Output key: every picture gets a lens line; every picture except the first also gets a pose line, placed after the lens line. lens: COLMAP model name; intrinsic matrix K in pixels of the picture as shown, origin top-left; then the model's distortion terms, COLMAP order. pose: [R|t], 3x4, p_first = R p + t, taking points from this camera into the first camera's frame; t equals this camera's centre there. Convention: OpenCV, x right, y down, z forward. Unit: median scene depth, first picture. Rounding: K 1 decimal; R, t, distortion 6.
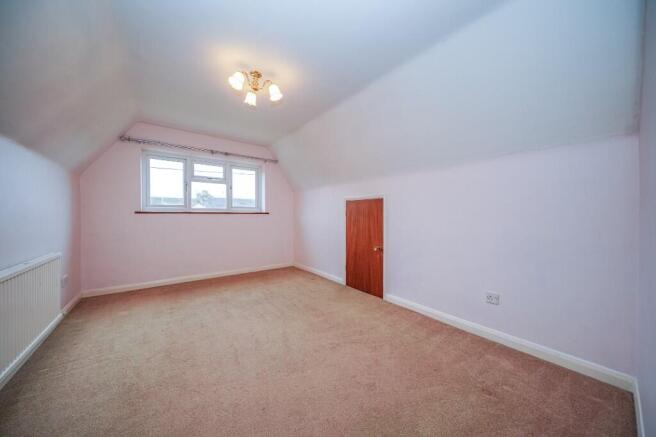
lens RADIAL K [[223.5, 0, 326.0], [0, 223.5, 217.5], [0, 0, 1]] dist [-0.008377, -0.000002]
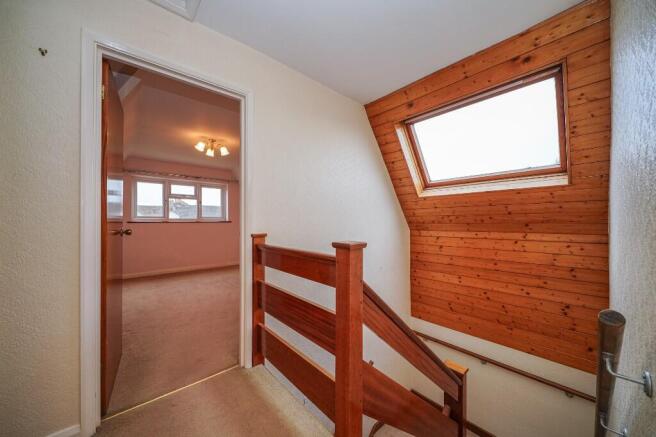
lens RADIAL K [[238.7, 0, 328.0], [0, 238.7, 218.5], [0, 0, 1]] dist [0.014665, -0.000048]
pose [[0.997955, -0.011563, 0.062858, 0.240595], [0.013017, 0.999656, -0.022773, 0.002598], [-0.062573, 0.023545, 0.997763, -0.469347]]
